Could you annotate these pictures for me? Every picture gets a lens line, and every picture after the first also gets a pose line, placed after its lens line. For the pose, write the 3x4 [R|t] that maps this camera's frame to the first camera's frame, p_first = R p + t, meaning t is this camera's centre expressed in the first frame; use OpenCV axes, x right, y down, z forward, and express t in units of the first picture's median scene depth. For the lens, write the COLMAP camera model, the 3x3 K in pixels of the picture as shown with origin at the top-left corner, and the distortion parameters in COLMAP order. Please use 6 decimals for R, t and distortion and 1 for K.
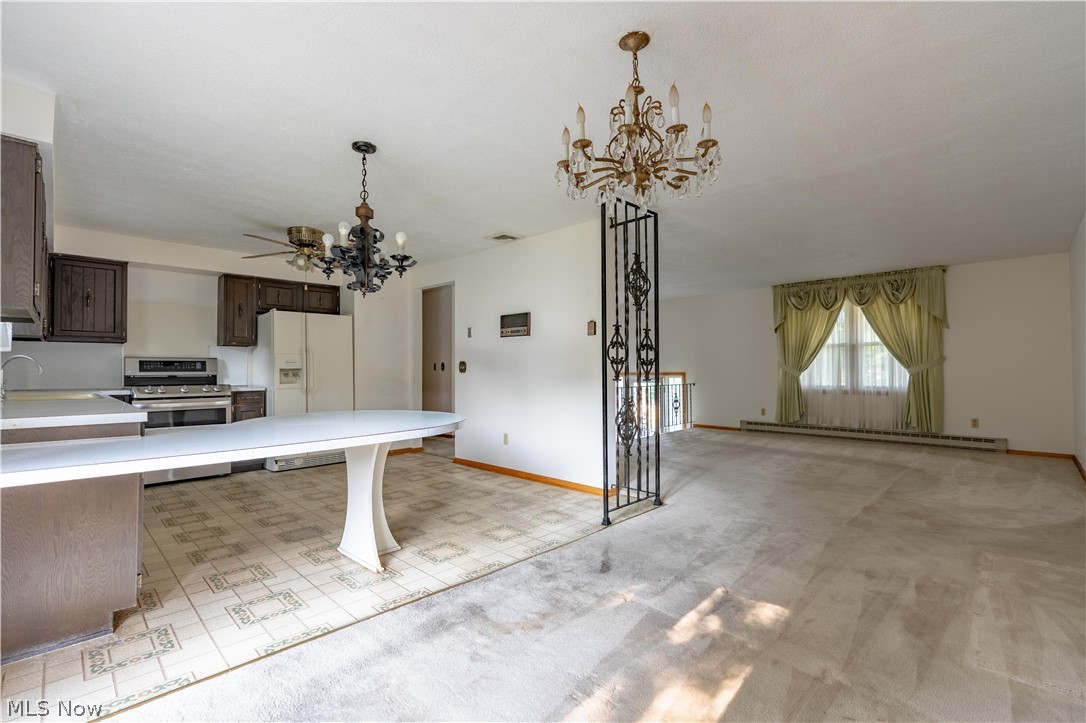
lens RADIAL K [[483.5, 0, 543.0], [0, 483.5, 361.5], [0, 0, 1]] dist [0.001253, 0.000835]
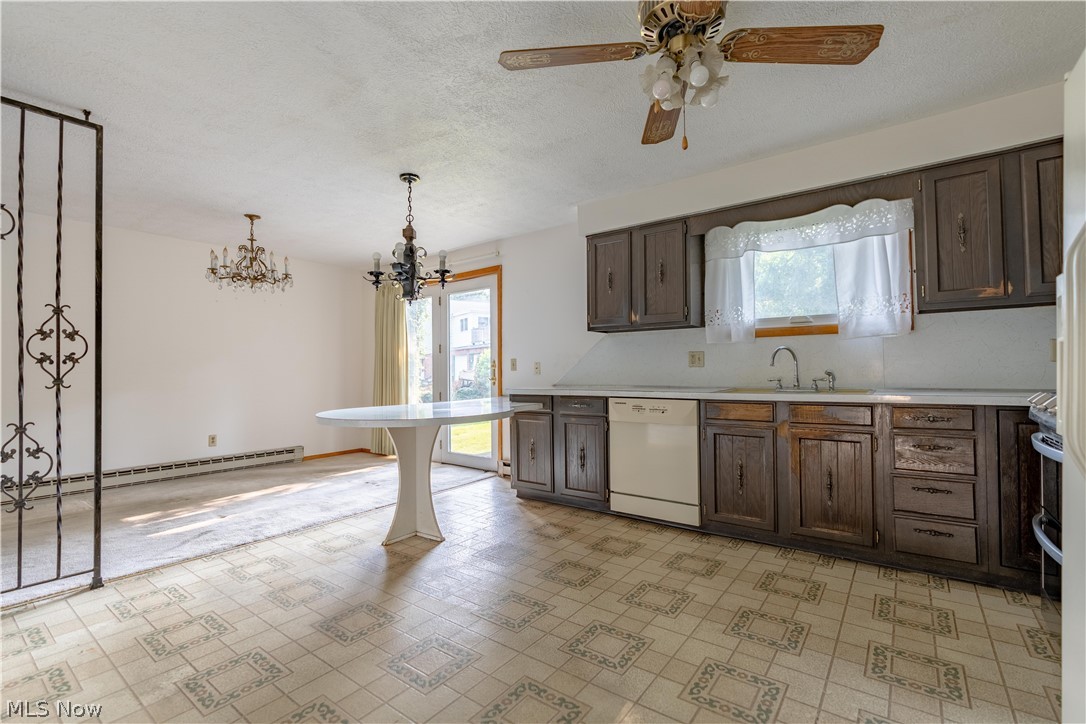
lens RADIAL K [[483.5, 0, 543.0], [0, 483.5, 362.0], [0, 0, 1]] dist [0.001253, 0.000835]
pose [[-0.990292, 0.016498, -0.138018, -0.453602], [0.021500, 0.999162, -0.034829, 0.042605], [0.137327, -0.037458, -0.989817, 1.897069]]
